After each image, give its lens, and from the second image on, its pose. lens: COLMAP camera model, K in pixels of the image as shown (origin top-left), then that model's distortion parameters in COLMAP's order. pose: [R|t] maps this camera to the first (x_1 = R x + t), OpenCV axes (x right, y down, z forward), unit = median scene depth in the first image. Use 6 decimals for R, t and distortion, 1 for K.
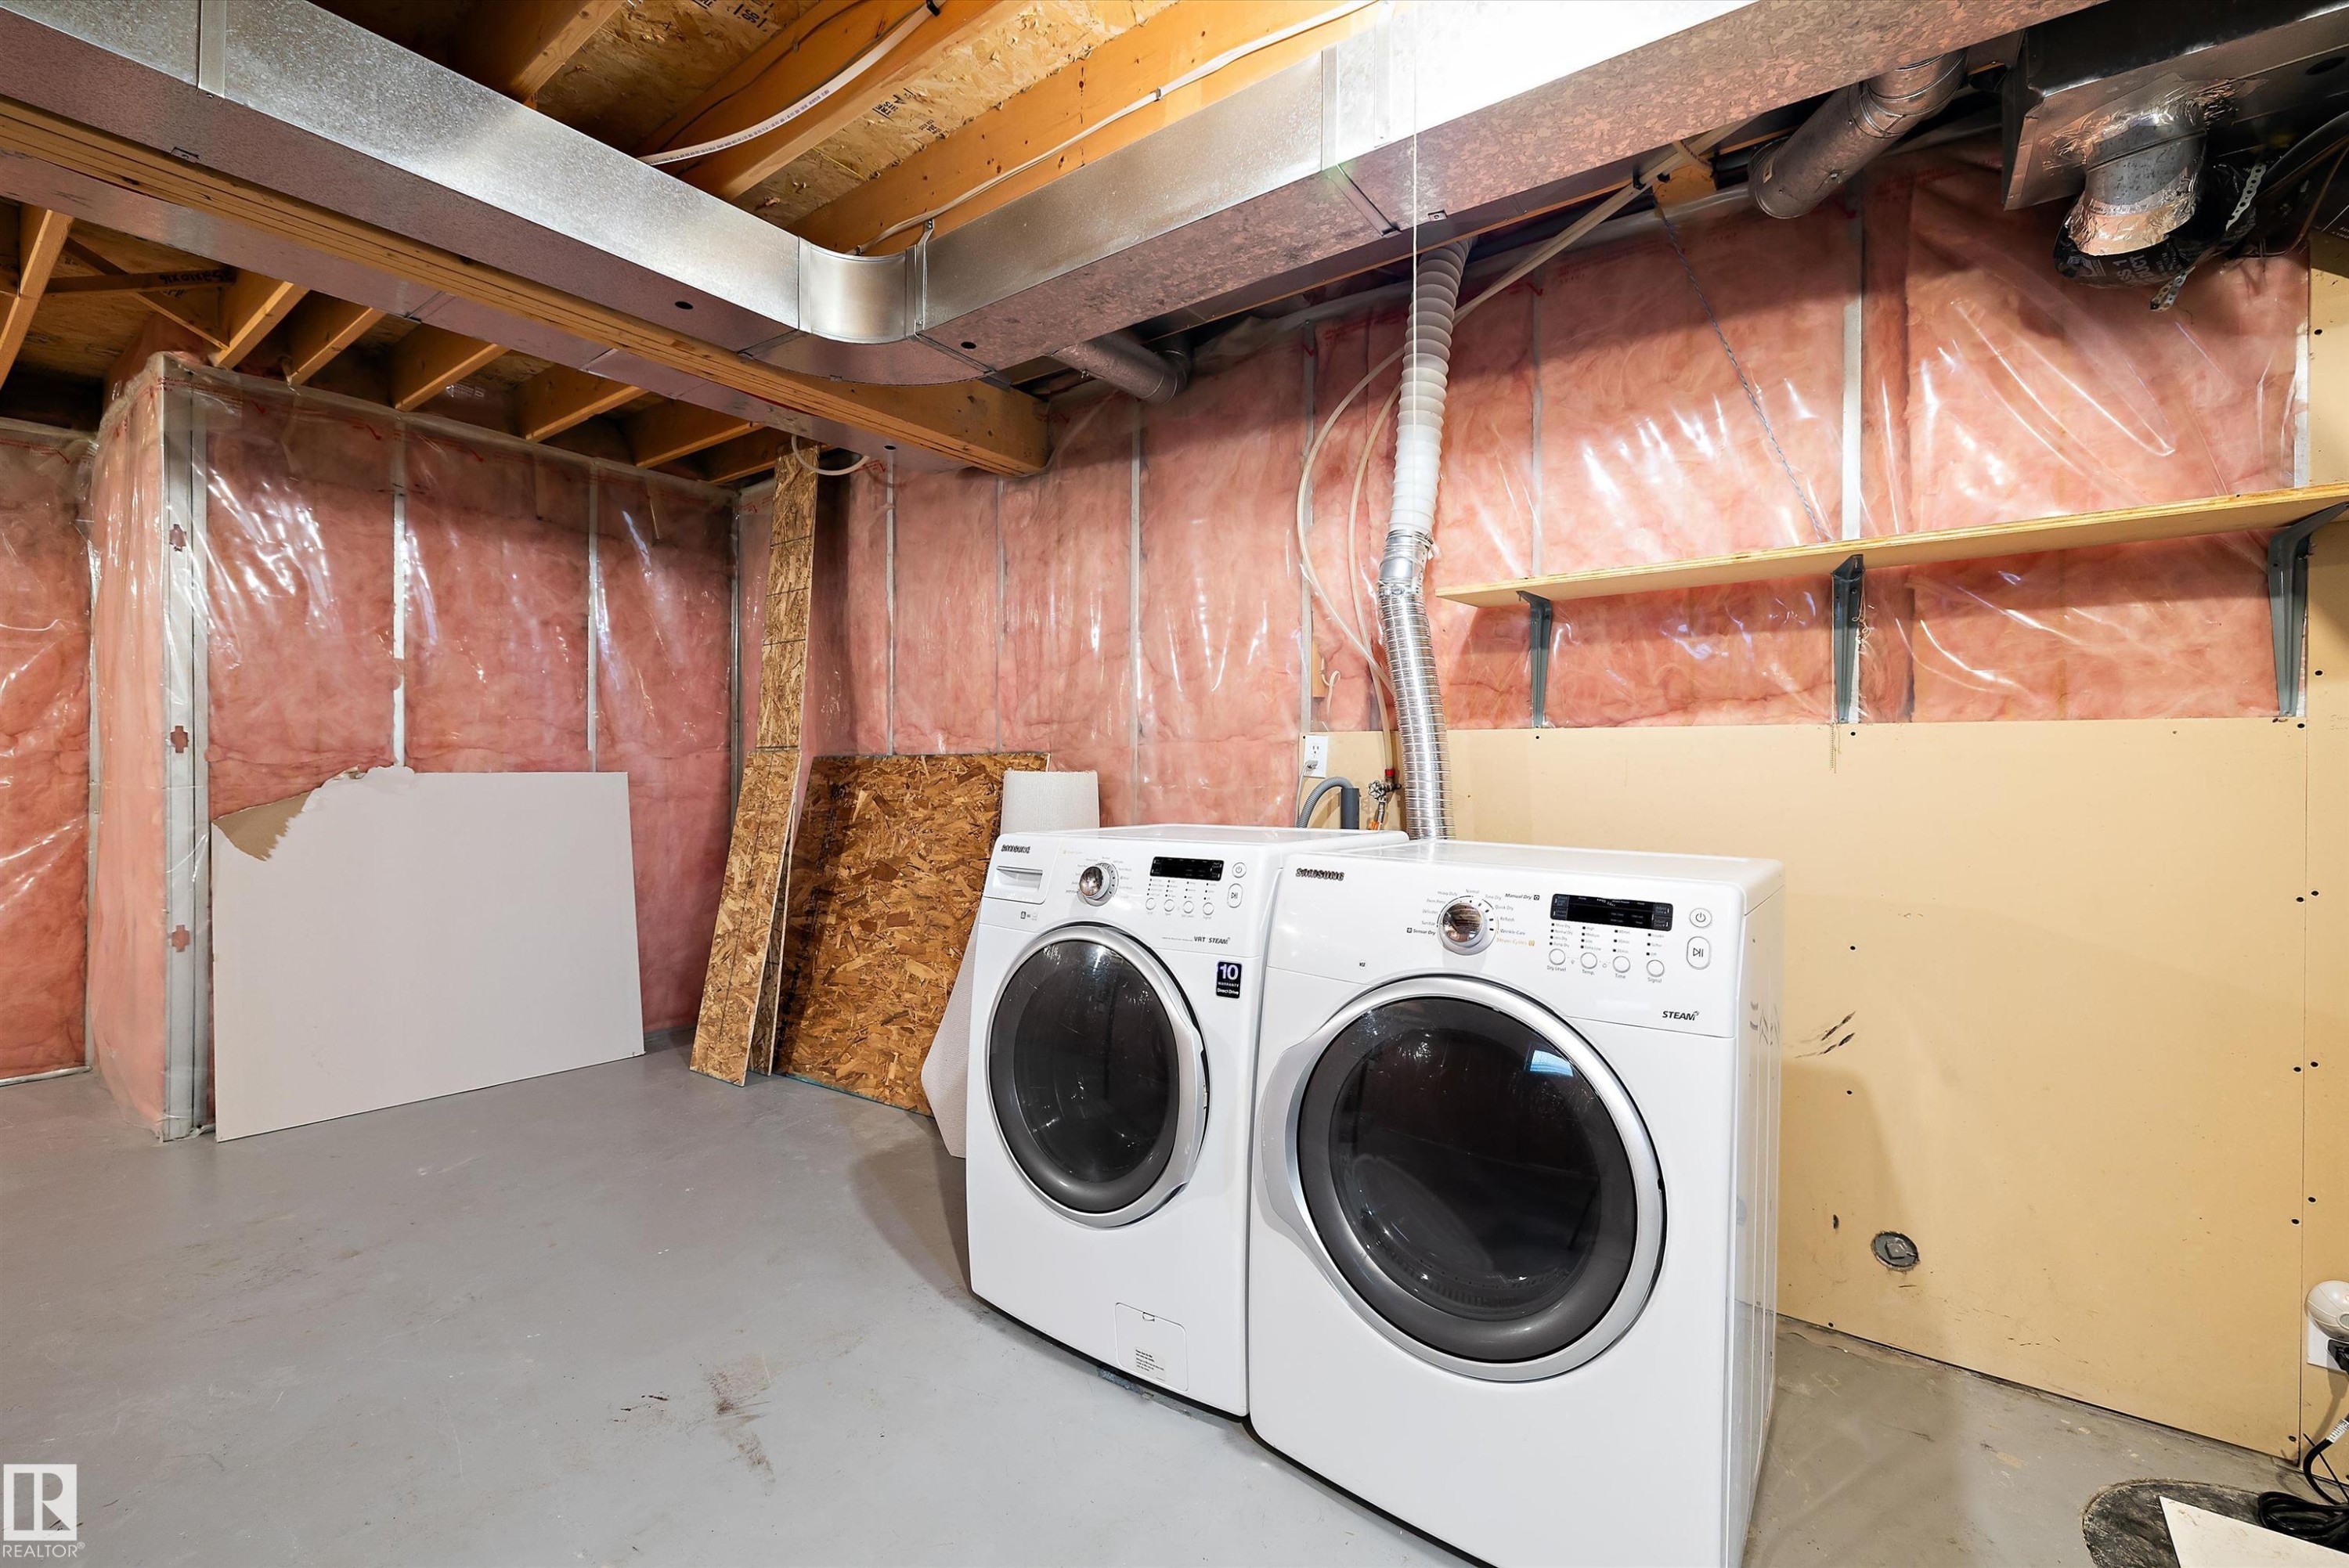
lens RADIAL K [[980.9, 0, 1150.4], [0, 980.9, 768.2], [0, 0, 1]] dist [-0.000148, 0.000044]
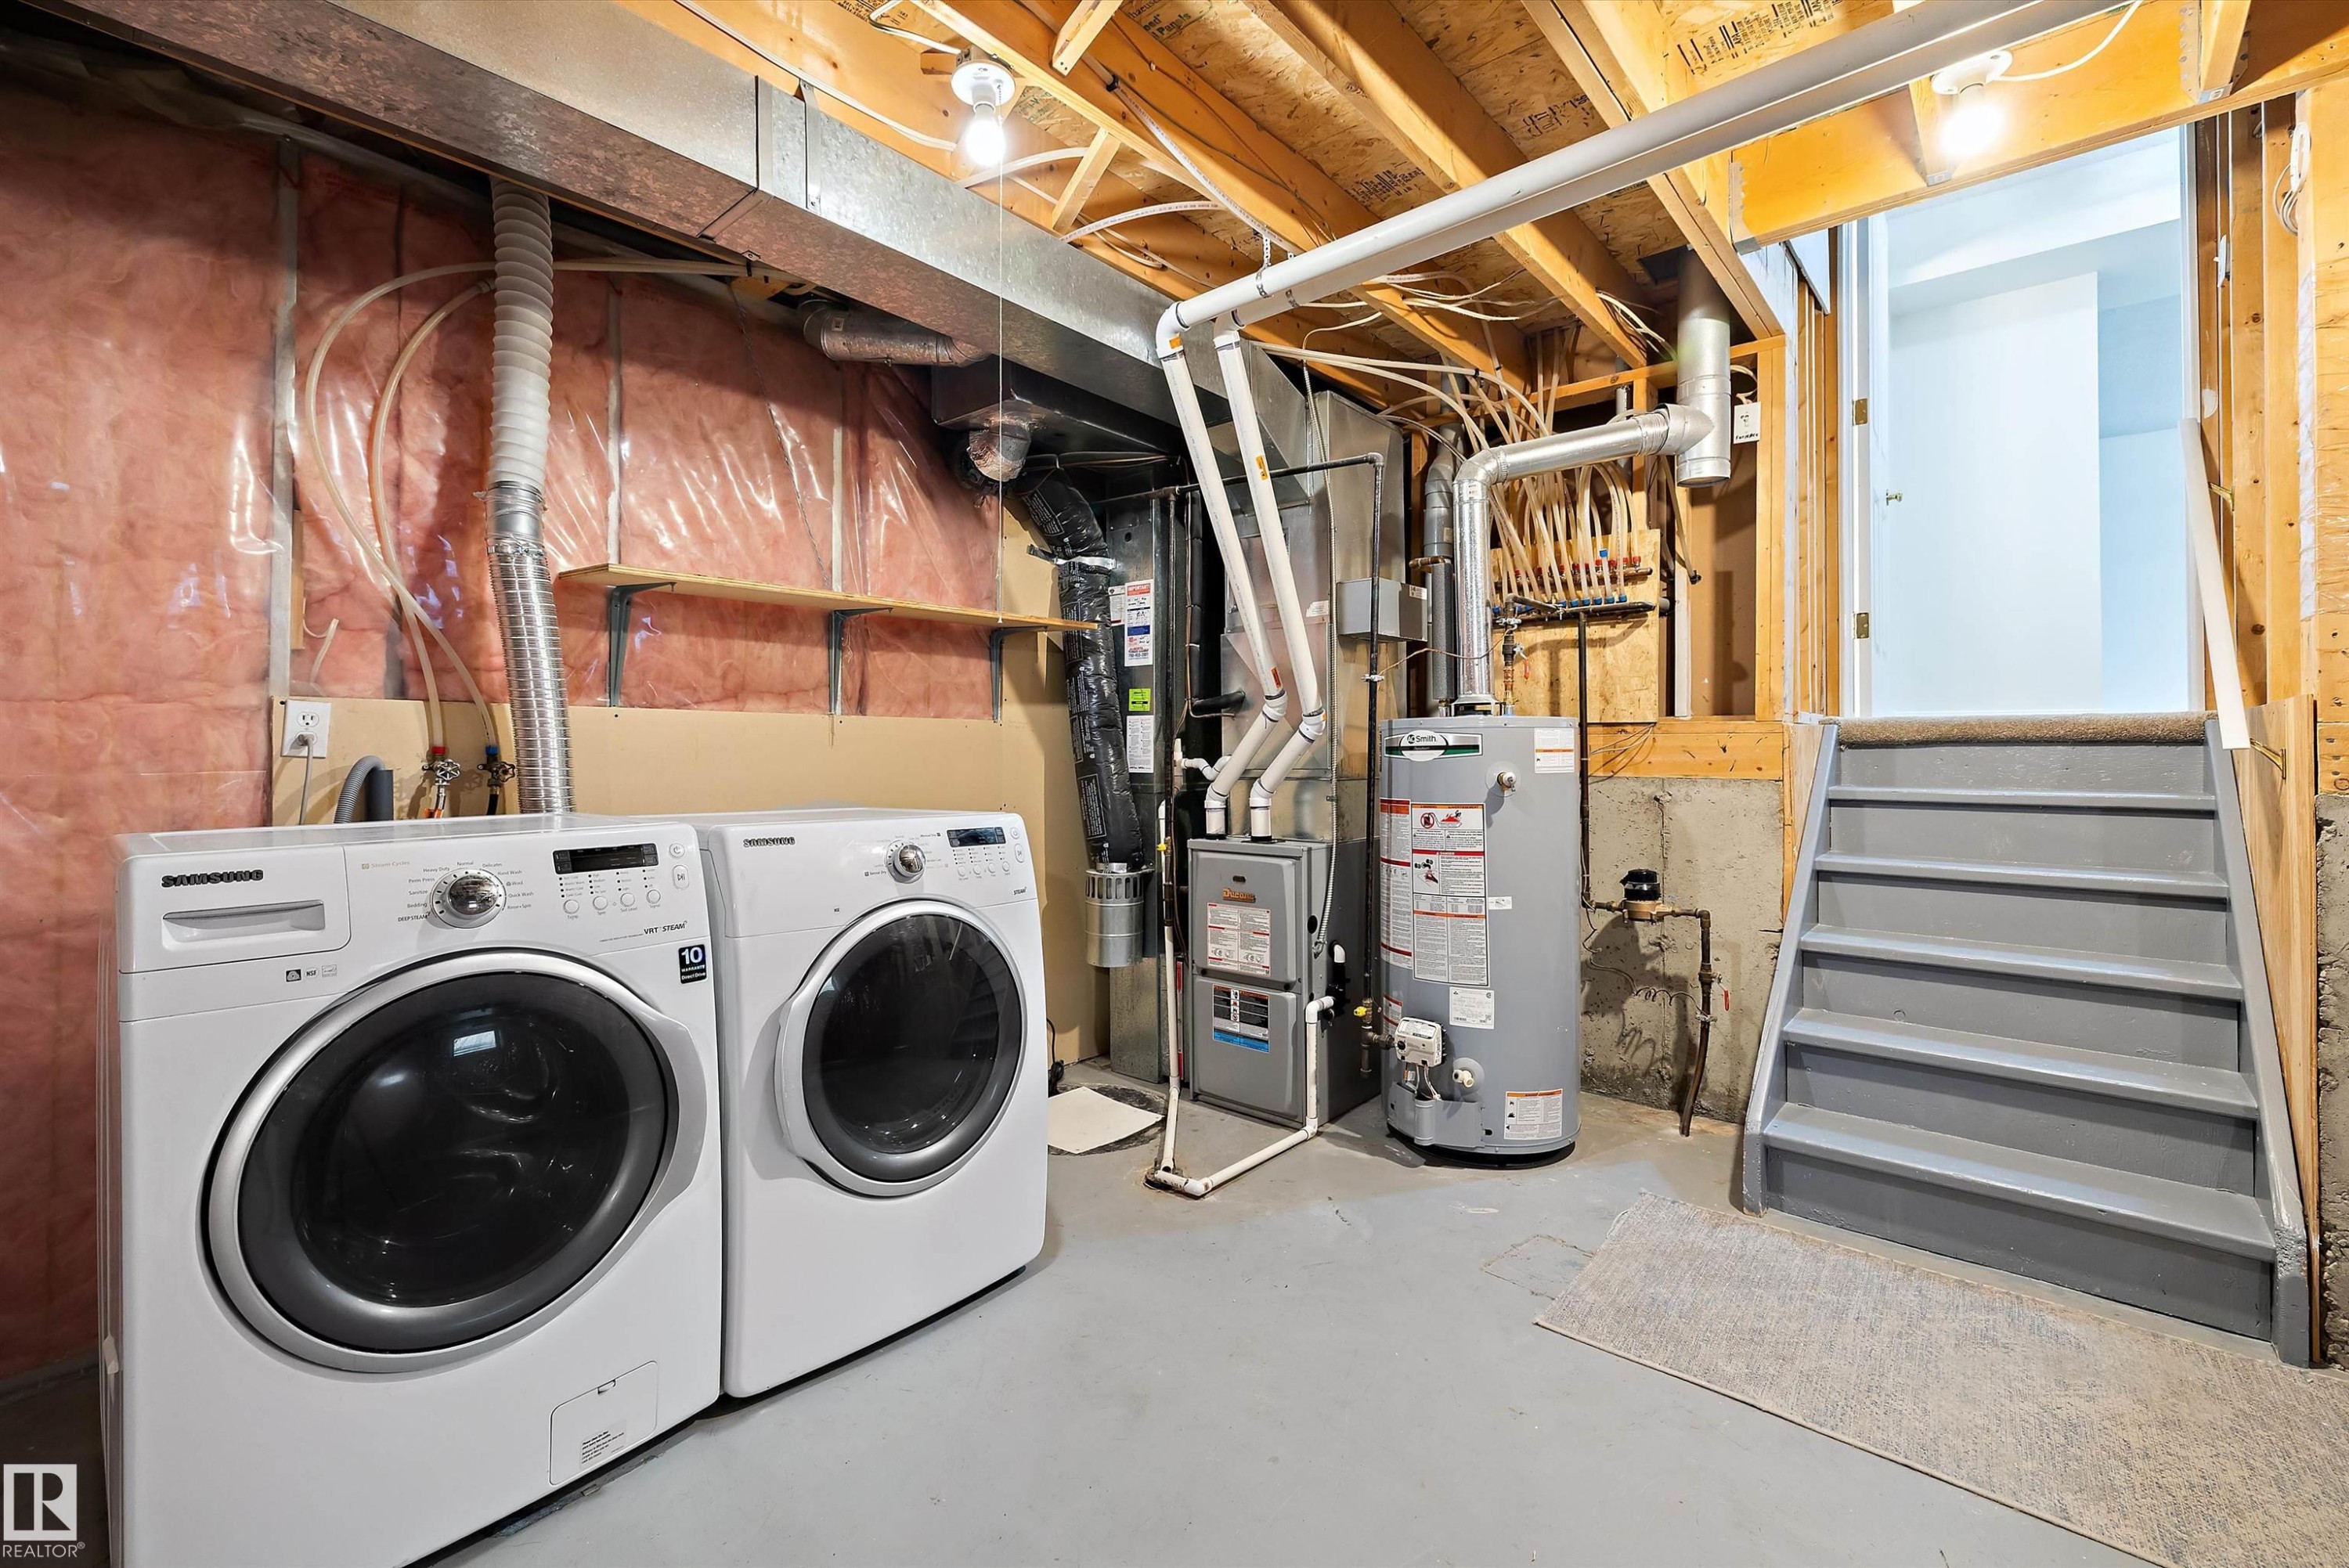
lens RADIAL K [[980.9, 0, 1150.4], [0, 980.9, 768.2], [0, 0, 1]] dist [-0.000148, 0.000044]
pose [[0.094855, -0.021169, 0.995266, -0.614618], [0.001588, 0.999776, 0.021114, 0.003452], [-0.995490, -0.000423, 0.094867, 0.341862]]
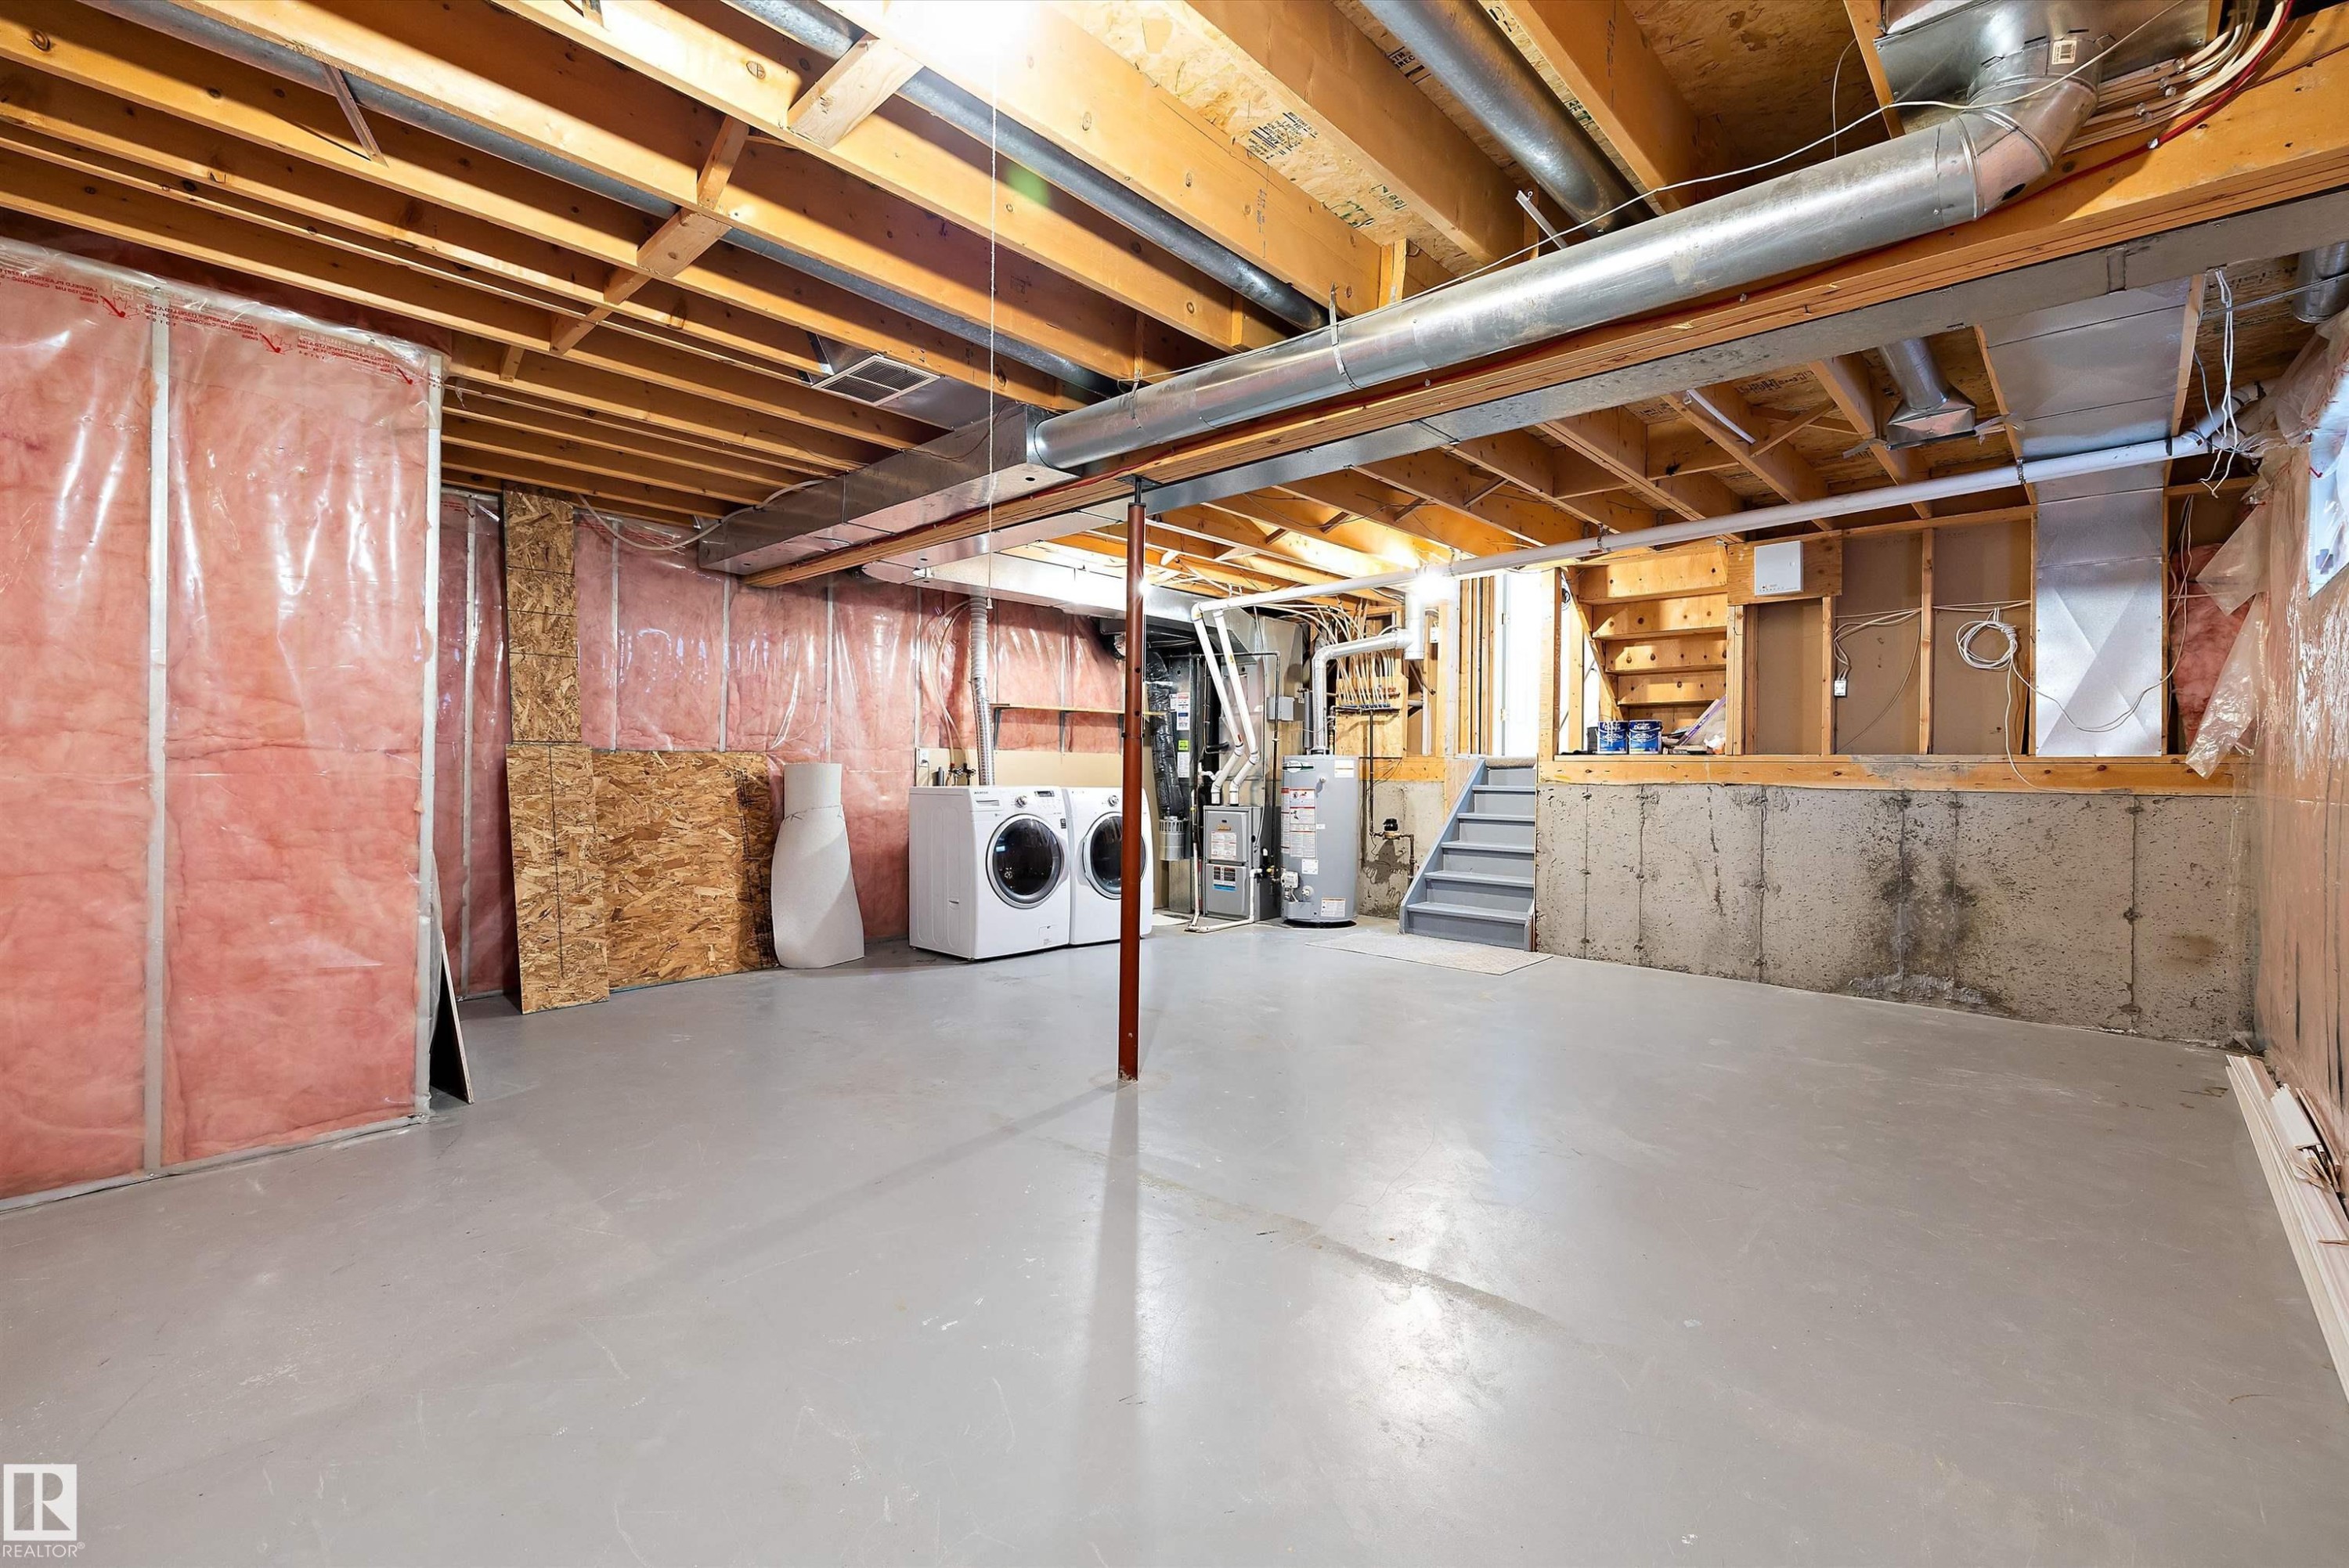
lens RADIAL K [[980.9, 0, 1150.4], [0, 980.9, 768.2], [0, 0, 1]] dist [-0.000148, 0.000044]
pose [[0.131646, 0.000396, 0.991297, -2.510527], [-0.007305, 0.999973, 0.000570, 0.009293], [-0.991270, -0.007316, 0.131645, 0.165006]]
